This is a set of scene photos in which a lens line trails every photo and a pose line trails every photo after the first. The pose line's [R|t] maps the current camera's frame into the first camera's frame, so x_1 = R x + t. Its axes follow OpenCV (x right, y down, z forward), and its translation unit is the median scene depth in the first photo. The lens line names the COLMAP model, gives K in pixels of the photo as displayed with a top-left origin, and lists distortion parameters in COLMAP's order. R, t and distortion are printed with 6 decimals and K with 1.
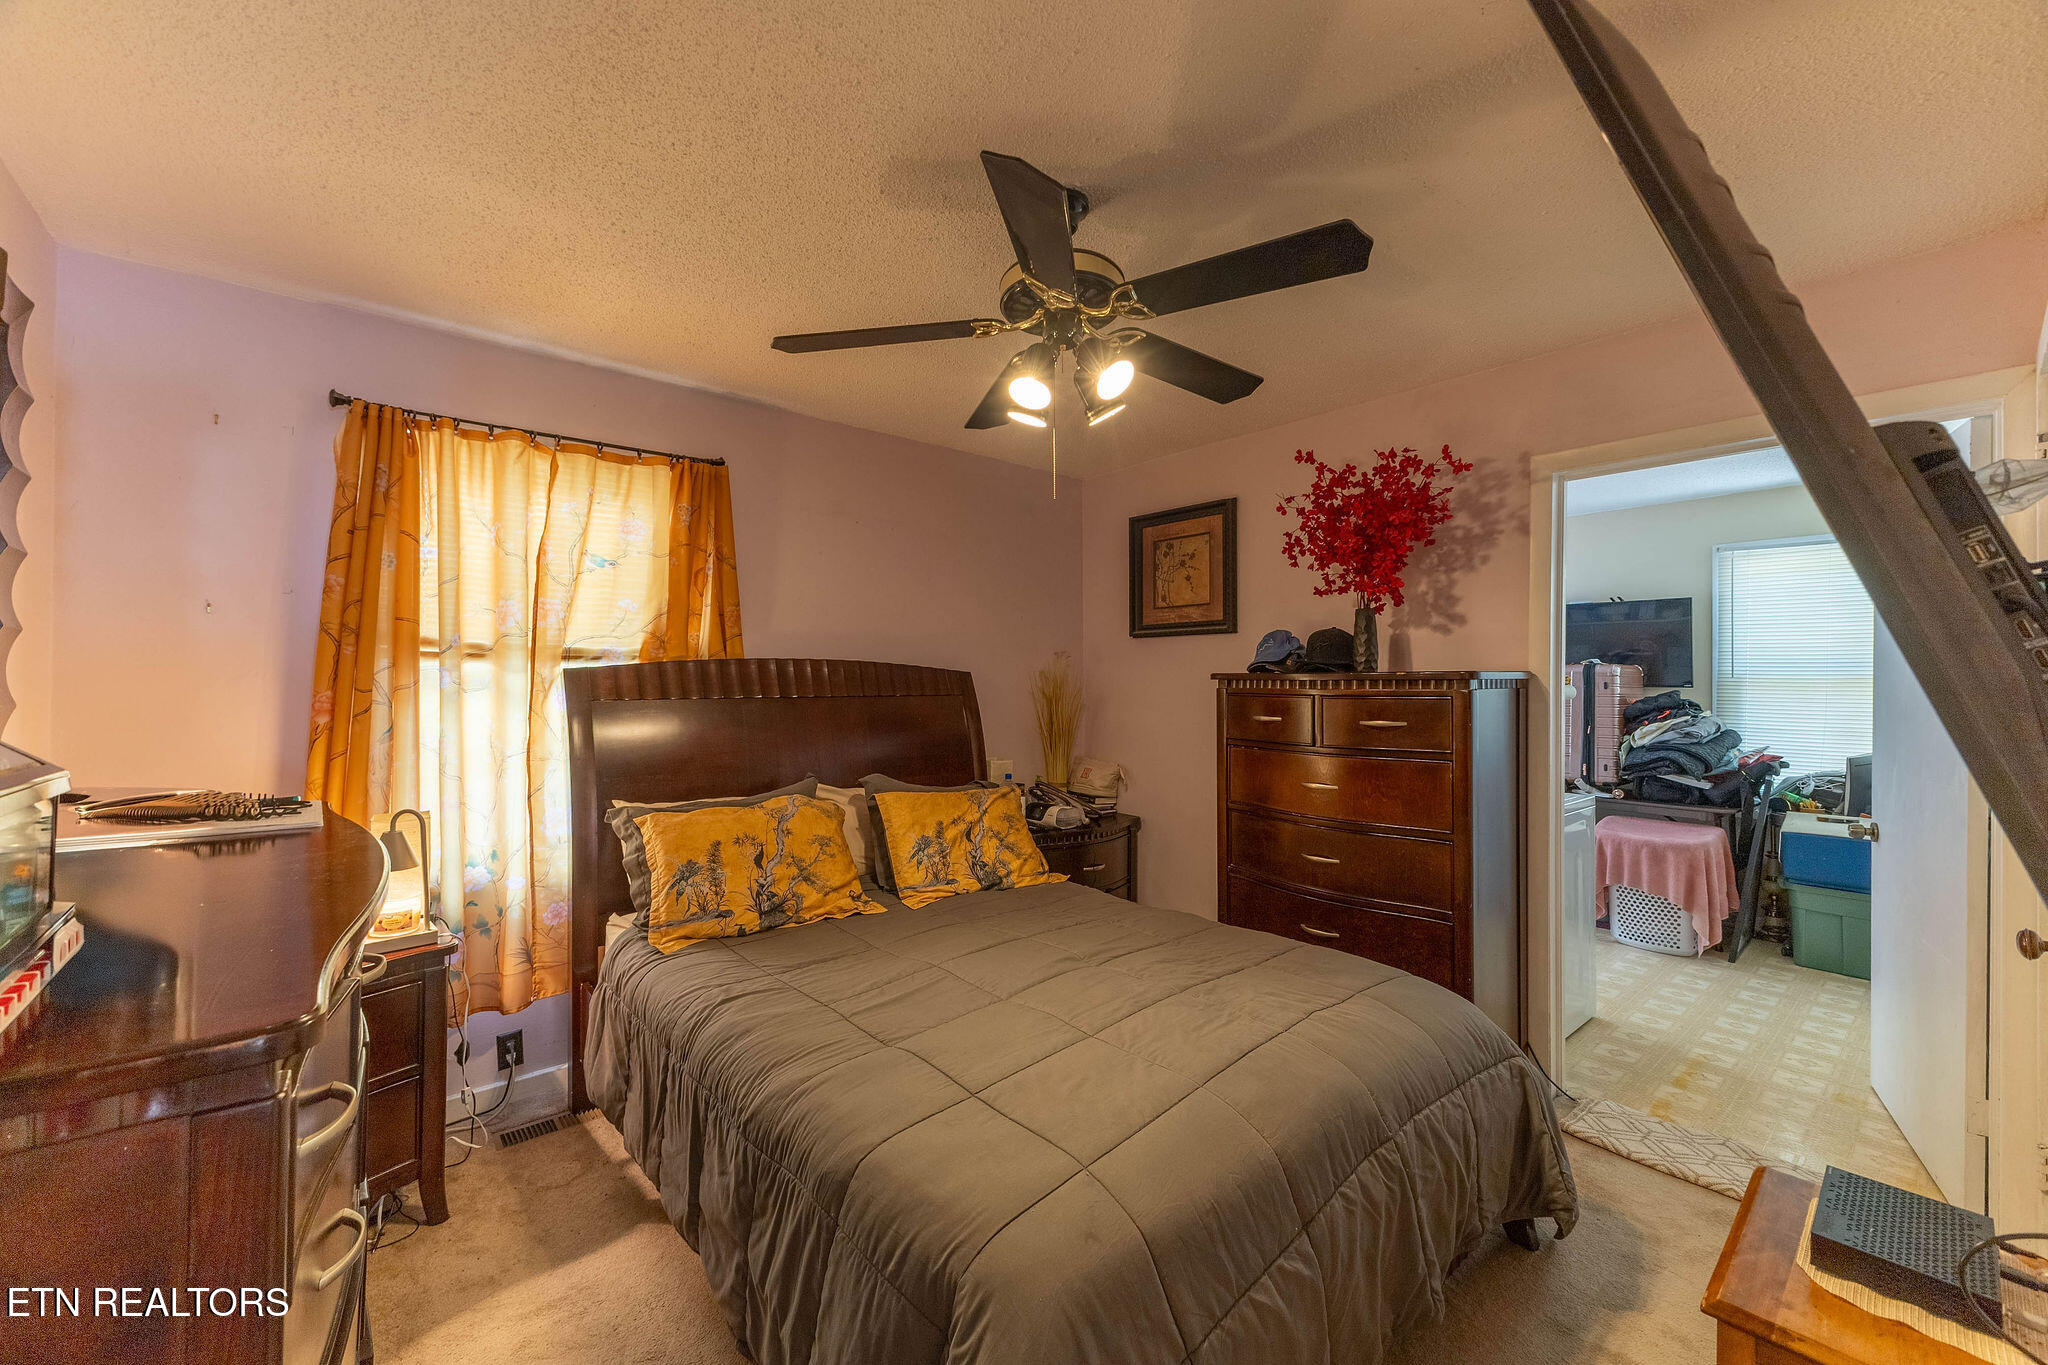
lens RADIAL K [[805.9, 0, 1021.4], [0, 805.9, 676.1], [0, 0, 1]] dist [0.005925, 0.000110]
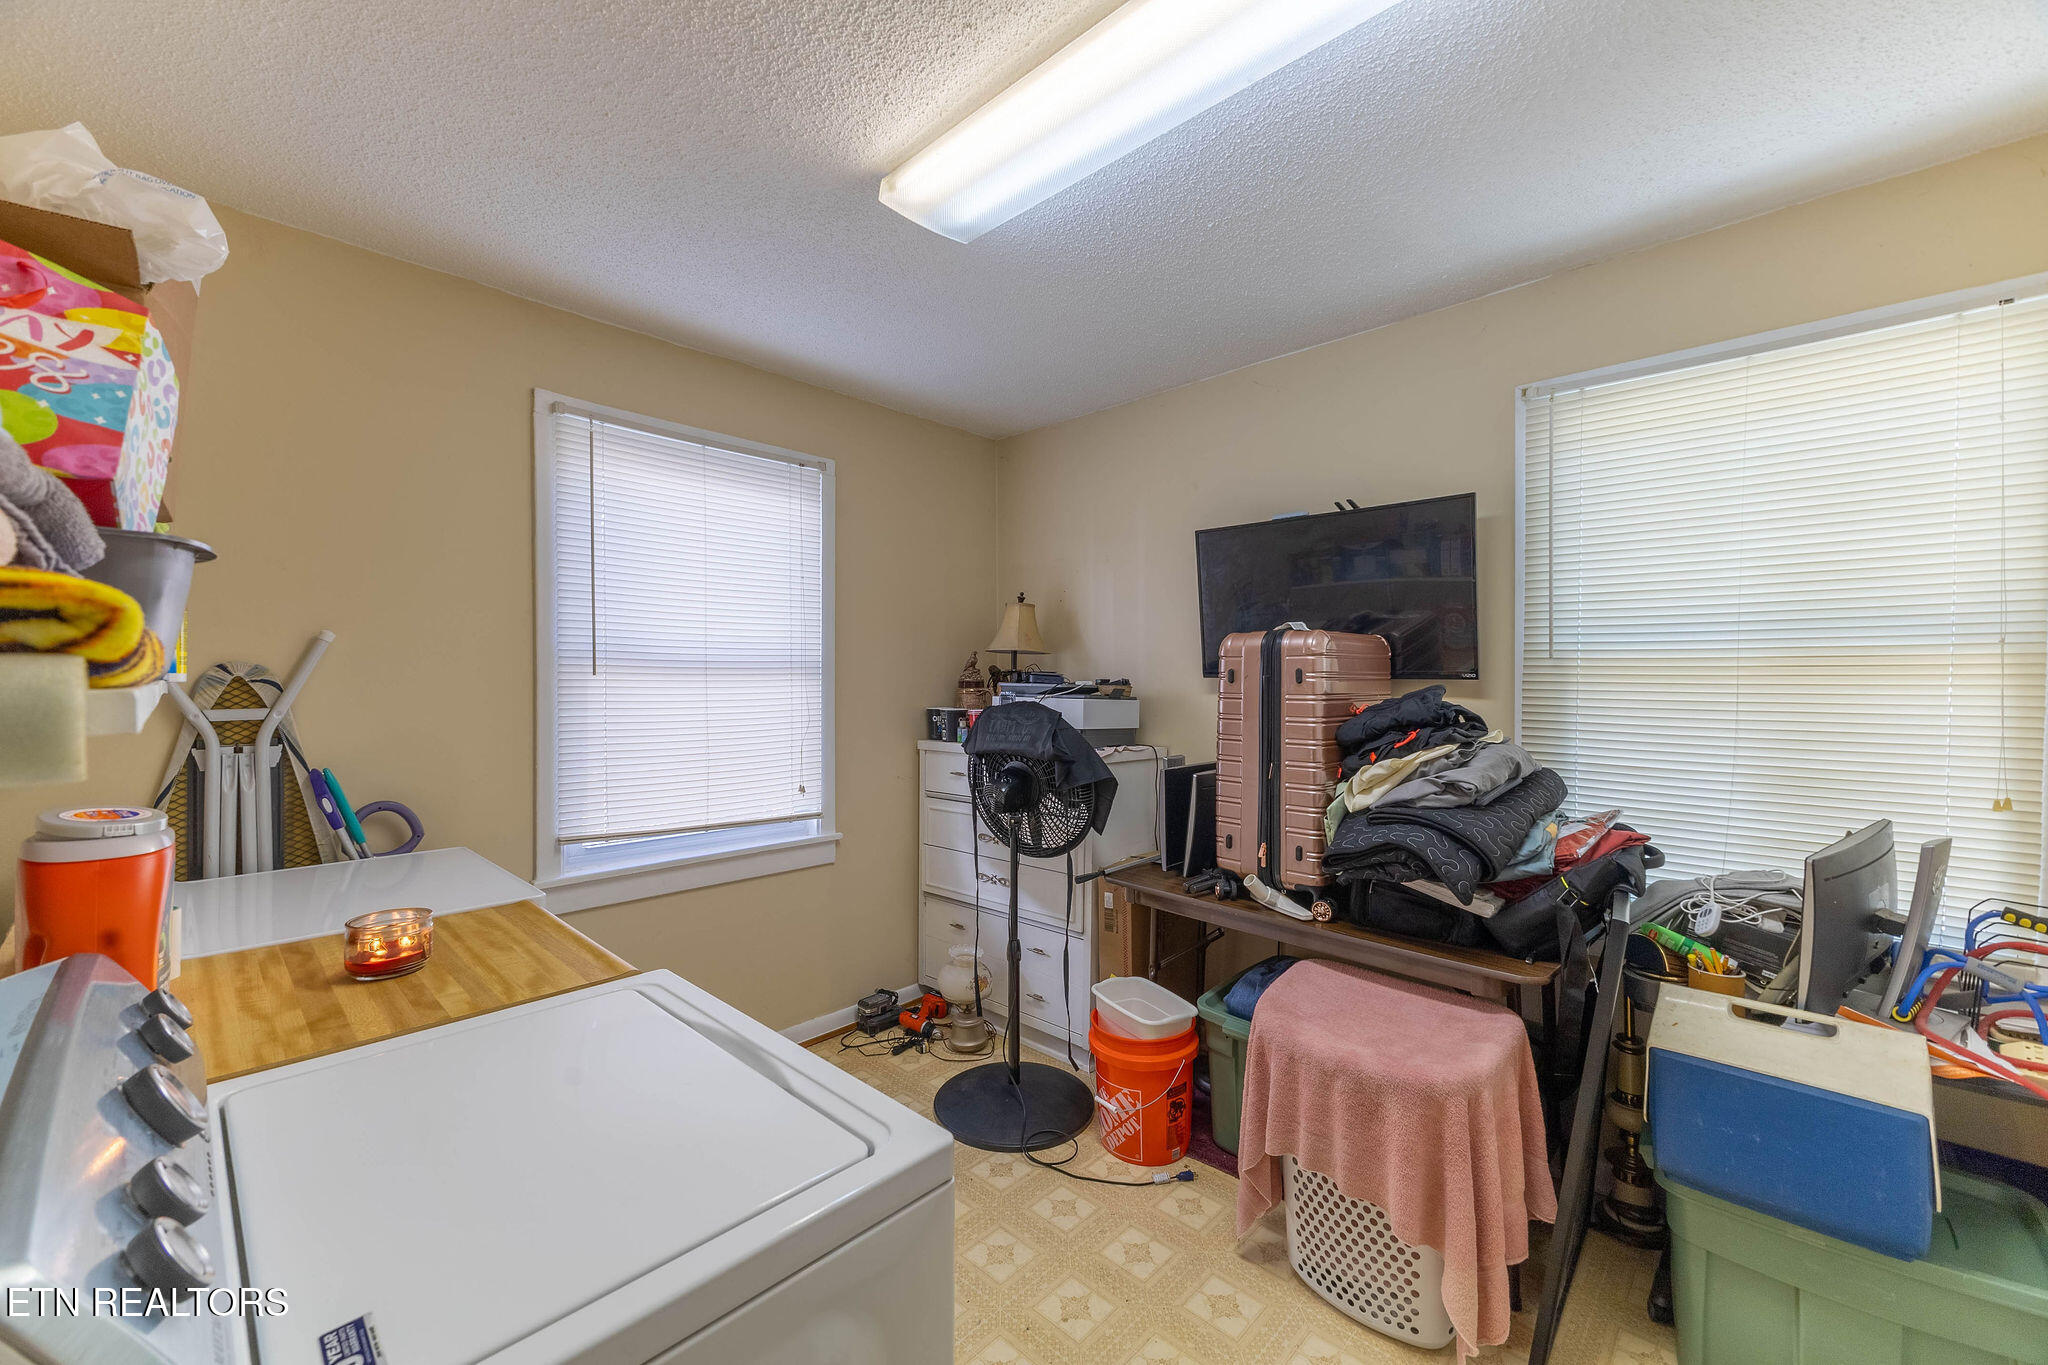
lens RADIAL K [[805.9, 0, 1027.2], [0, 805.9, 686.5], [0, 0, 1]] dist [0.005925, 0.000110]
pose [[0.994032, -0.009182, 0.108699, 0.550089], [0.008052, 0.999909, 0.010834, 0.012067], [-0.108789, -0.009894, 0.994016, 0.593585]]
